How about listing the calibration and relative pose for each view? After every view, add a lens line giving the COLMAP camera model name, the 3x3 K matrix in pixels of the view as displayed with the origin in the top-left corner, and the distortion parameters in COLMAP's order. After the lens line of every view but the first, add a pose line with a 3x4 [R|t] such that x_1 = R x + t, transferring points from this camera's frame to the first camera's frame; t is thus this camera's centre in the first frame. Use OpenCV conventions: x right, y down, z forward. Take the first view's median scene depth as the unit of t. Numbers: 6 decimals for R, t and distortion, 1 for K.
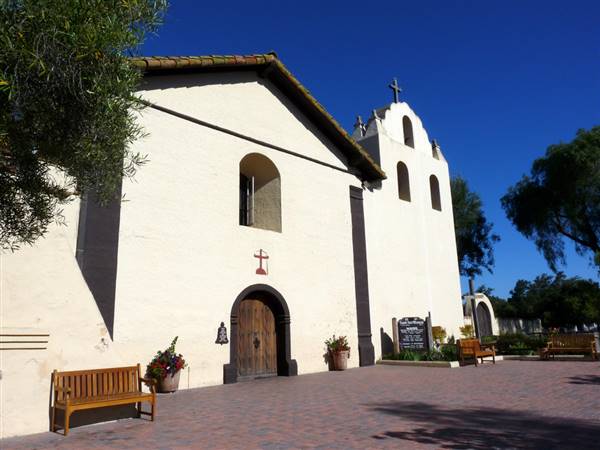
lens RADIAL K [[472.7, 0, 300.0], [0, 472.7, 225.0], [0, 0, 1]] dist [-0.006575, -0.008036]
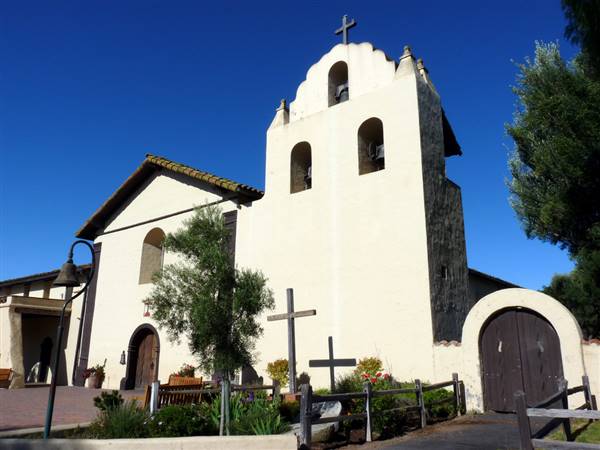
lens RADIAL K [[472.7, 0, 300.0], [0, 472.7, 225.0], [0, 0, 1]] dist [-0.006575, -0.008036]
pose [[0.115652, -0.230027, -0.966288, 1.383665], [0.217136, 0.955142, -0.201385, 0.224820], [0.969266, -0.186526, 0.160411, 1.259397]]
